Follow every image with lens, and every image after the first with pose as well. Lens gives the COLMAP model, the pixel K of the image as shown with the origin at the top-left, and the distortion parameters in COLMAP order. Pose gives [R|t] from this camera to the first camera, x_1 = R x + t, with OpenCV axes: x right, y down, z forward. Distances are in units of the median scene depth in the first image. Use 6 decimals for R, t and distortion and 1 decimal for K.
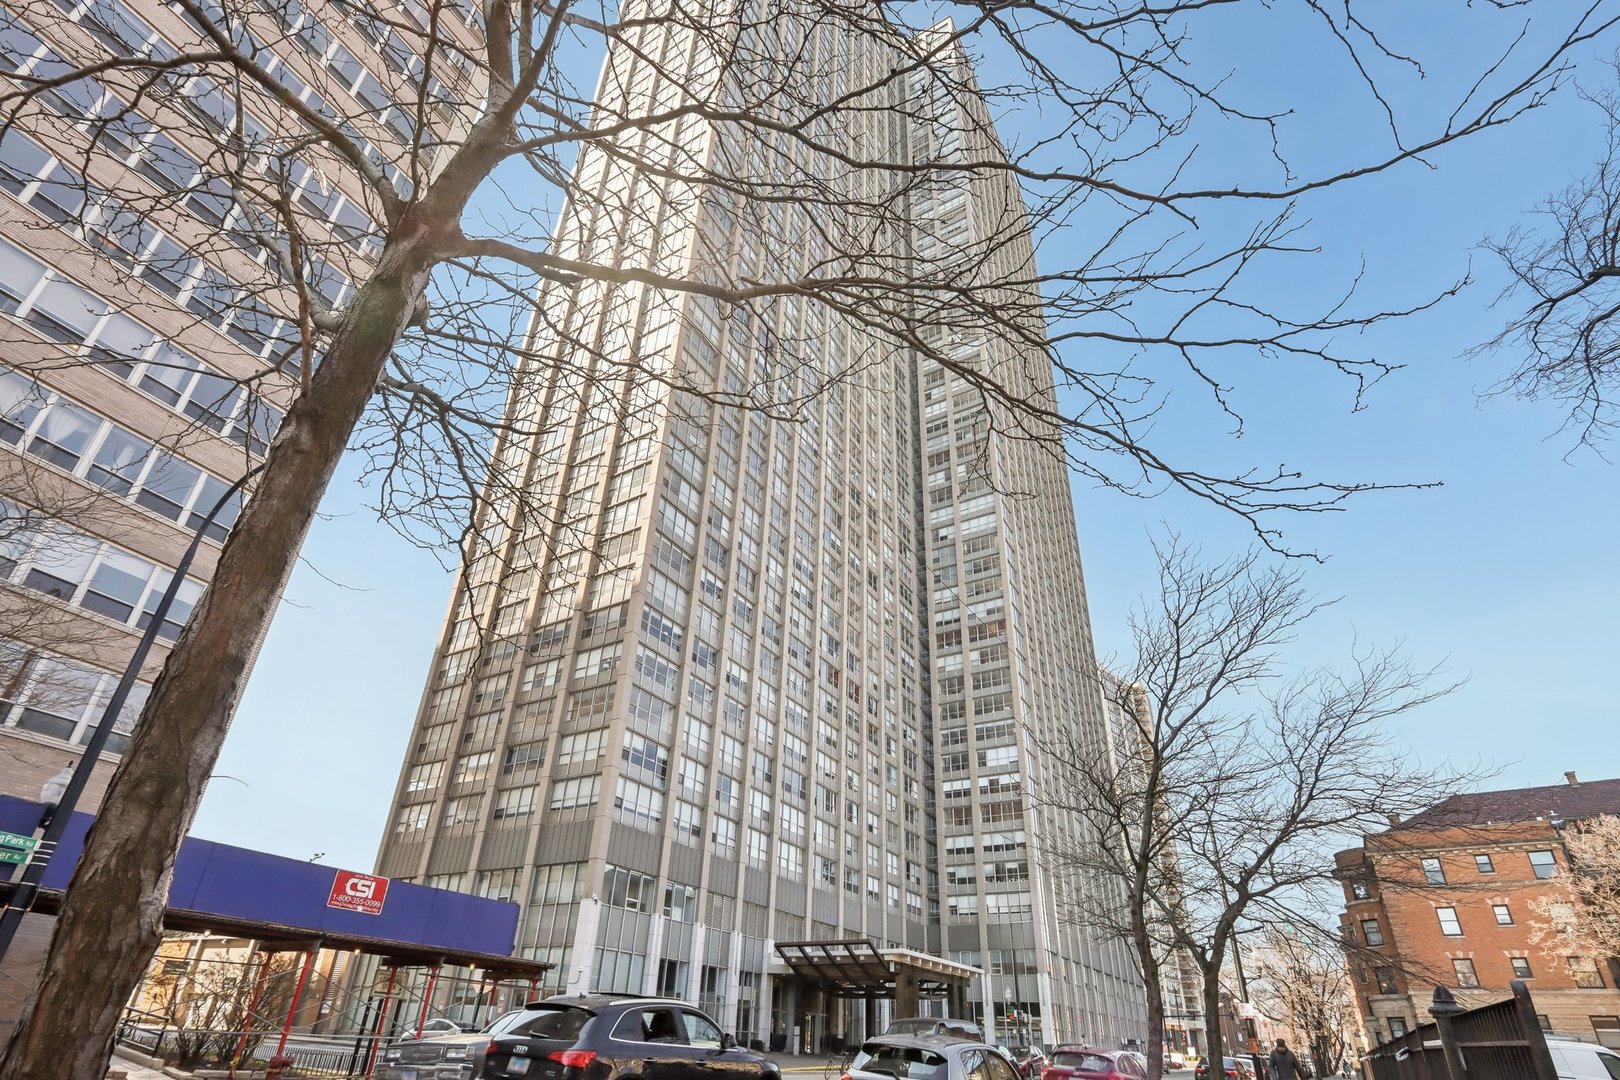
lens RADIAL K [[763.2, 0, 816.8], [0, 763.2, 551.0], [0, 0, 1]] dist [-0.012103, 0.001044]
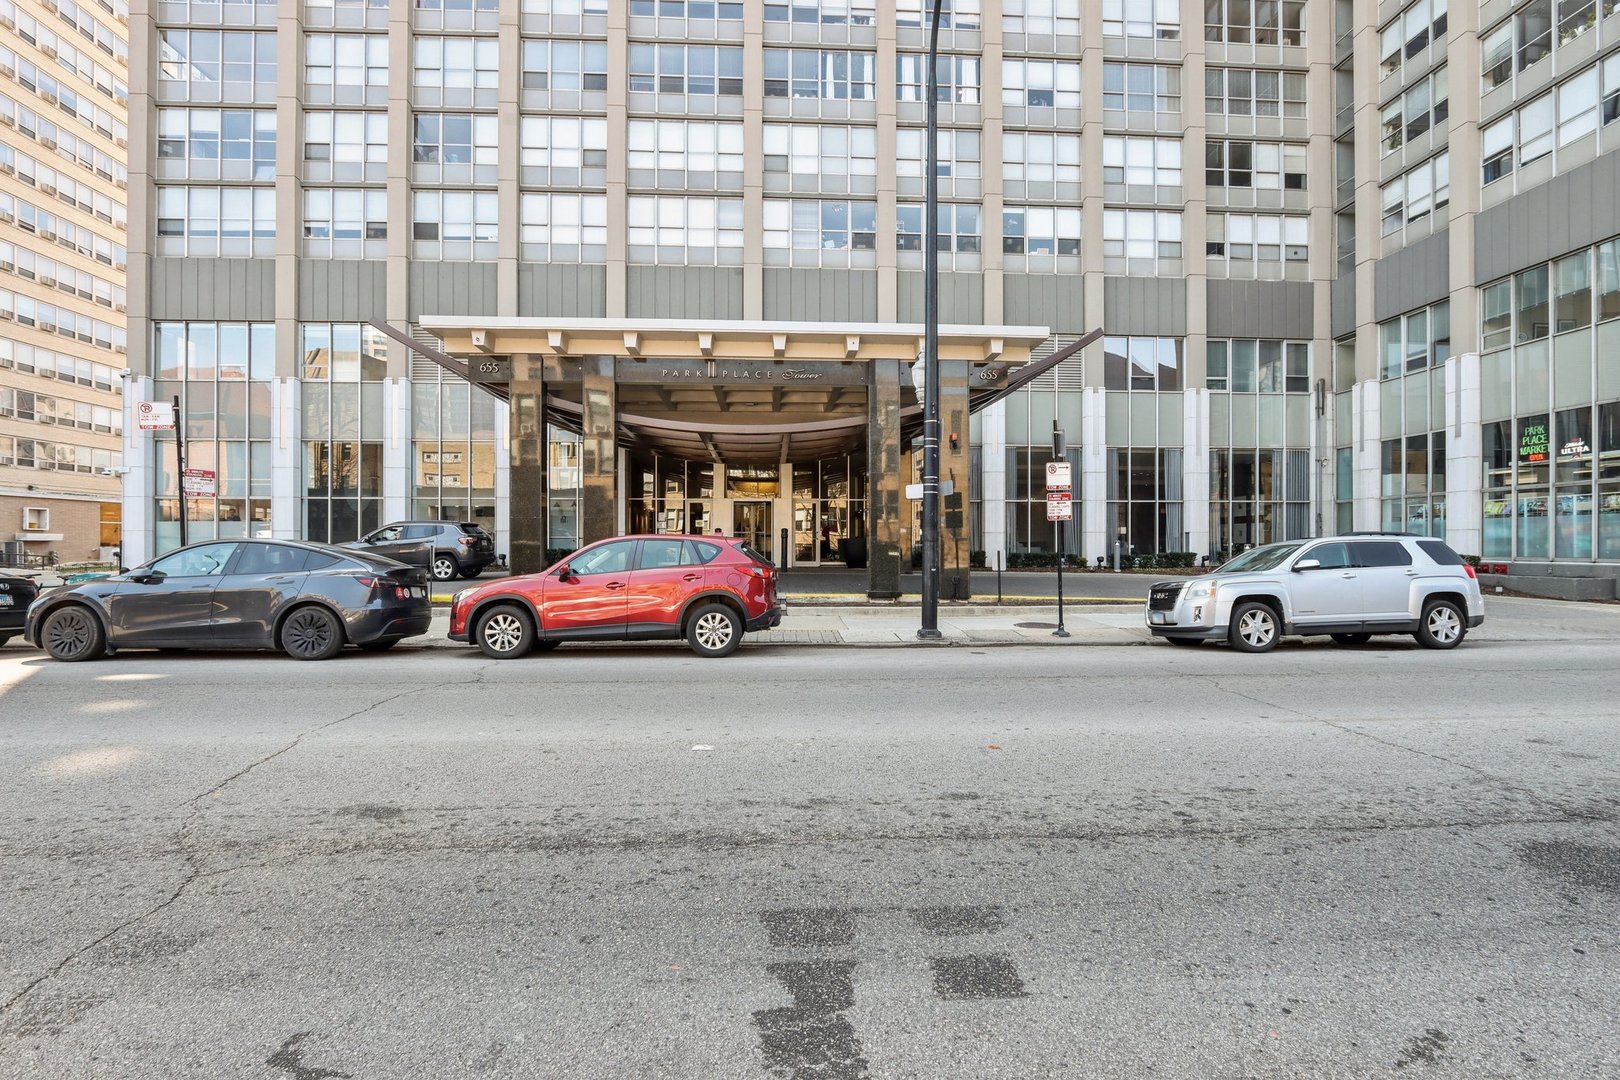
lens RADIAL K [[763.2, 0, 816.8], [0, 763.2, 551.0], [0, 0, 1]] dist [-0.012103, 0.001044]
pose [[0.555350, -0.027101, -0.831175, 0.325511], [0.469364, 0.835278, 0.286371, 0.377912], [0.686501, -0.549160, 0.476592, 0.560454]]
